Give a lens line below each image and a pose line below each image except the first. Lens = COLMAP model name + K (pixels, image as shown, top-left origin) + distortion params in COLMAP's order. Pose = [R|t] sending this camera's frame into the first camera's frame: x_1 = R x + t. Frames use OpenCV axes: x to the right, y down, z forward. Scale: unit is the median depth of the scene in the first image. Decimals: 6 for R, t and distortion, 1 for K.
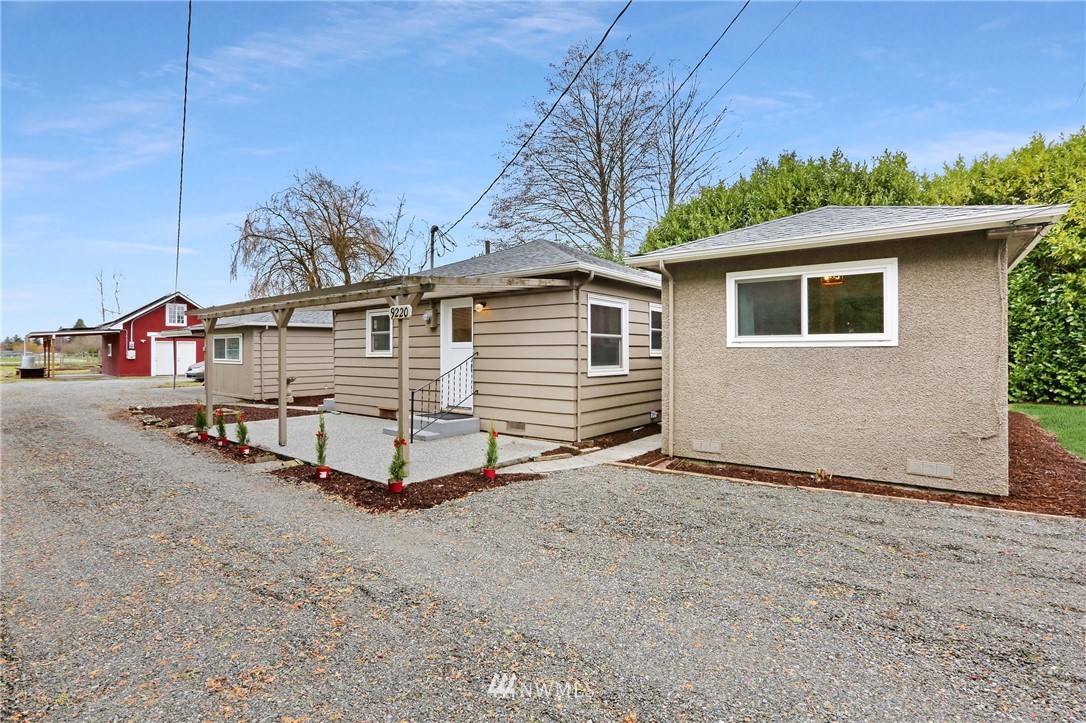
lens RADIAL K [[505.6, 0, 568.3], [0, 505.6, 353.5], [0, 0, 1]] dist [-0.014972, 0.000835]
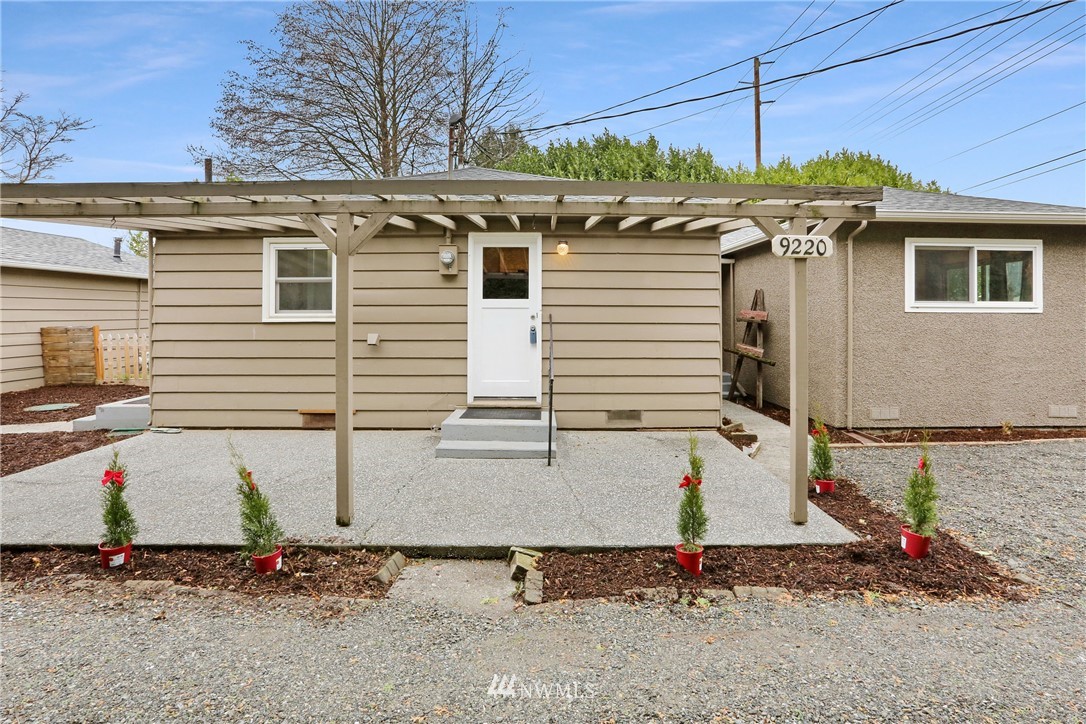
lens RADIAL K [[505.6, 0, 544.3], [0, 505.6, 308.8], [0, 0, 1]] dist [-0.014972, 0.000835]
pose [[0.787933, 0.010811, 0.615666, -0.689318], [-0.004722, 0.999923, -0.011515, -0.003152], [-0.615743, 0.006165, 0.787923, 0.527296]]
